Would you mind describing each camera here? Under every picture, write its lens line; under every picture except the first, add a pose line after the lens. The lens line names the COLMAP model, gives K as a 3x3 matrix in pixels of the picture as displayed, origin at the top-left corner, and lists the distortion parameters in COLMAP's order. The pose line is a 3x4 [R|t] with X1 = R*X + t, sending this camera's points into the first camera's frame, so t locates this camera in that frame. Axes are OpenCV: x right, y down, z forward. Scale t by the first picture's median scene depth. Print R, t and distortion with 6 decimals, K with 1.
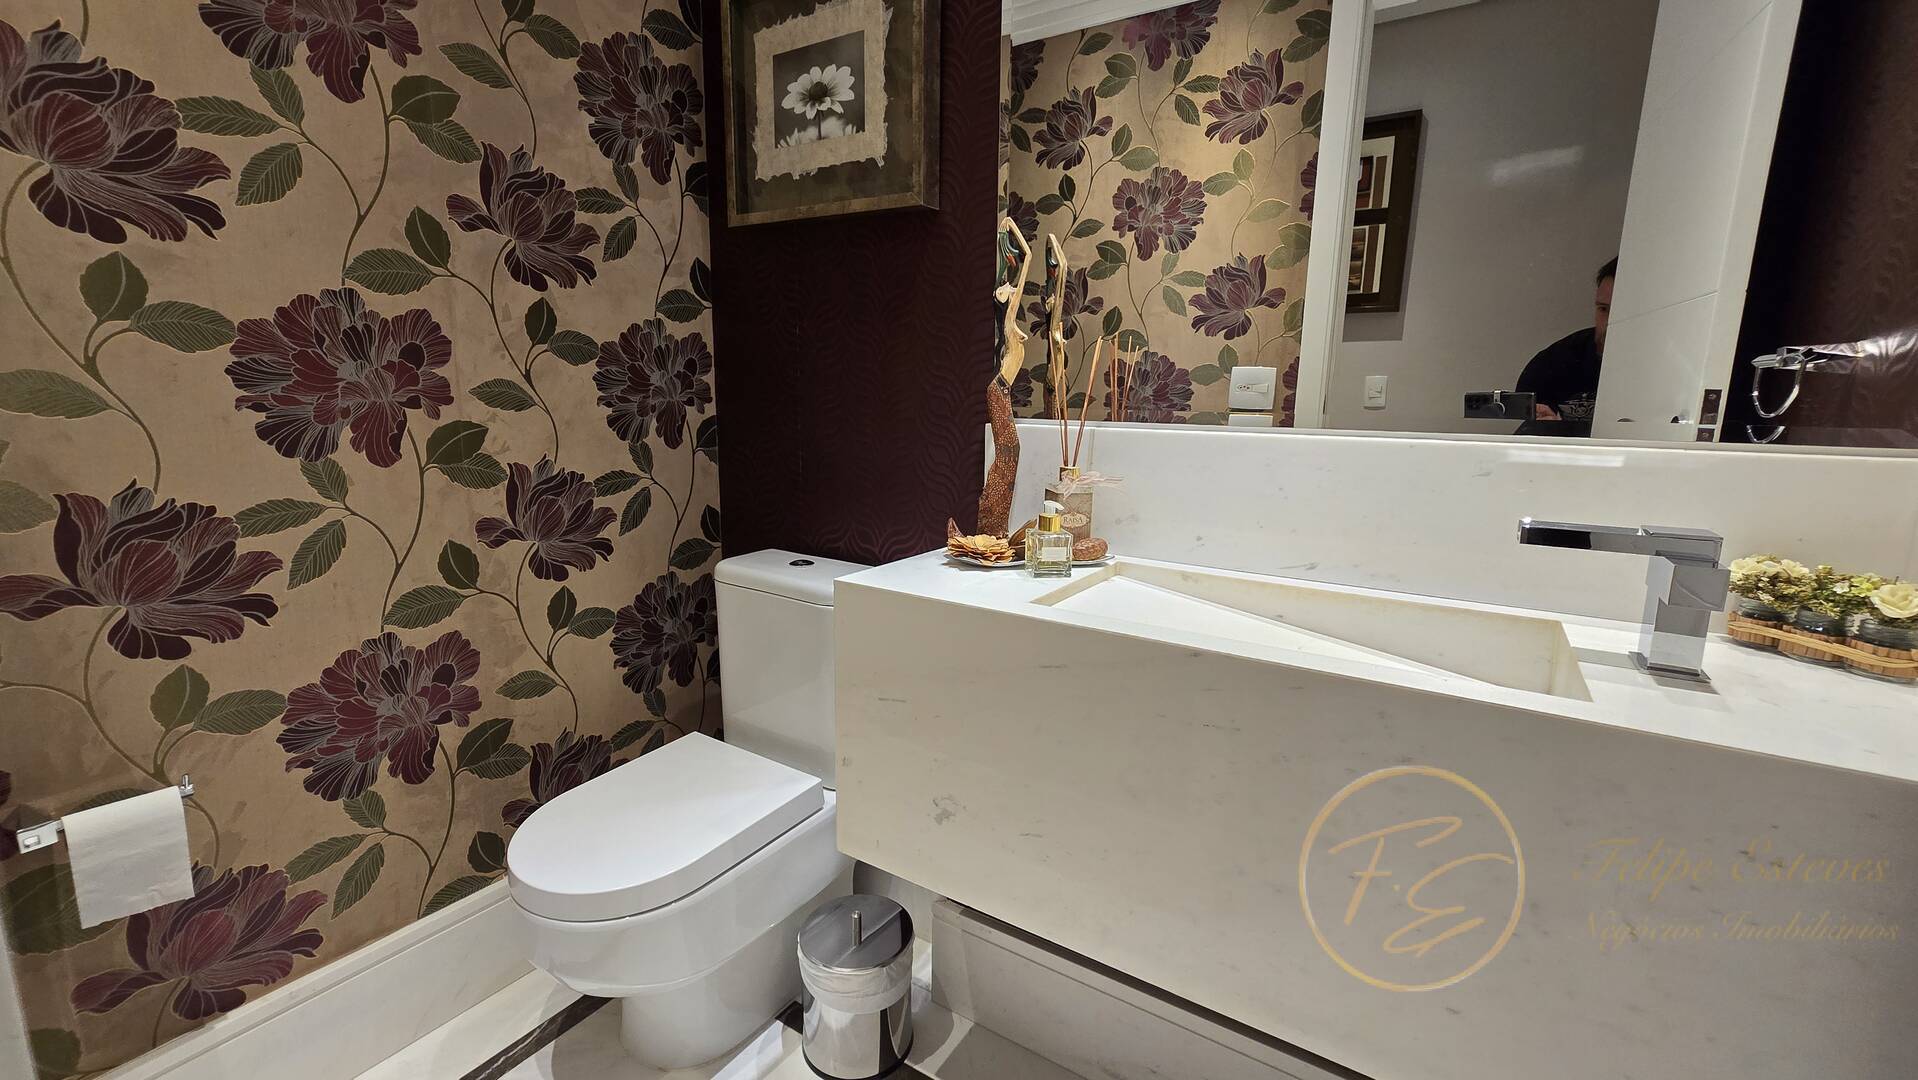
lens RADIAL K [[787.3, 0, 956.0], [0, 787.3, 529.7], [0, 0, 1]] dist [0.001680, -0.002399]
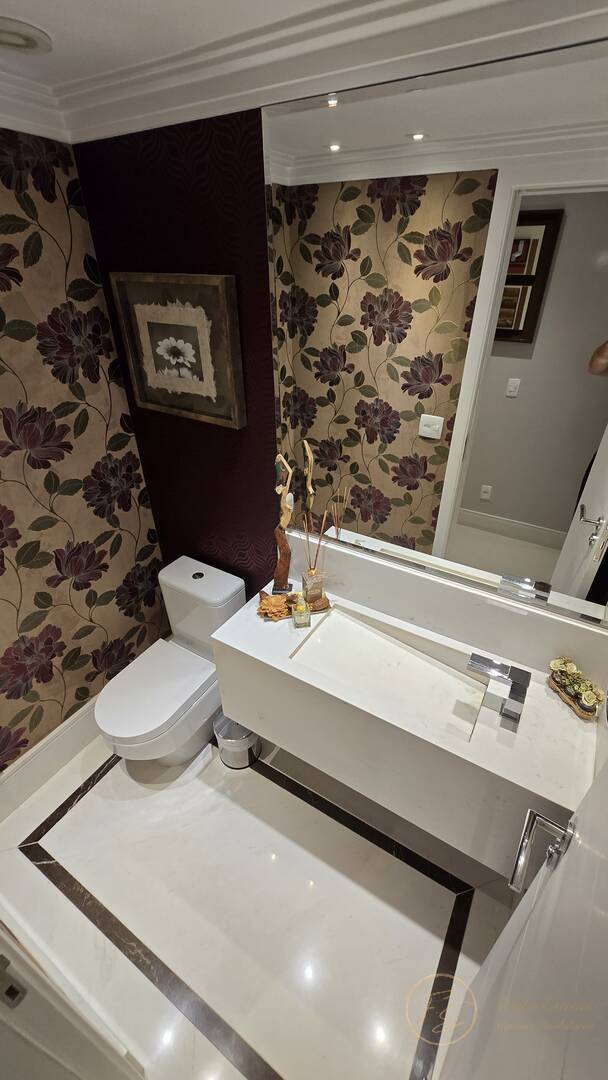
lens RADIAL K [[443.3, 0, 308.3], [0, 443.3, 545.8], [0, 0, 1]] dist [0.001680, -0.002399]
pose [[0.999378, -0.032407, 0.013908, 0.090025], [0.024708, 0.924846, 0.379538, -0.471372], [-0.025162, -0.378958, 0.925072, -0.102048]]
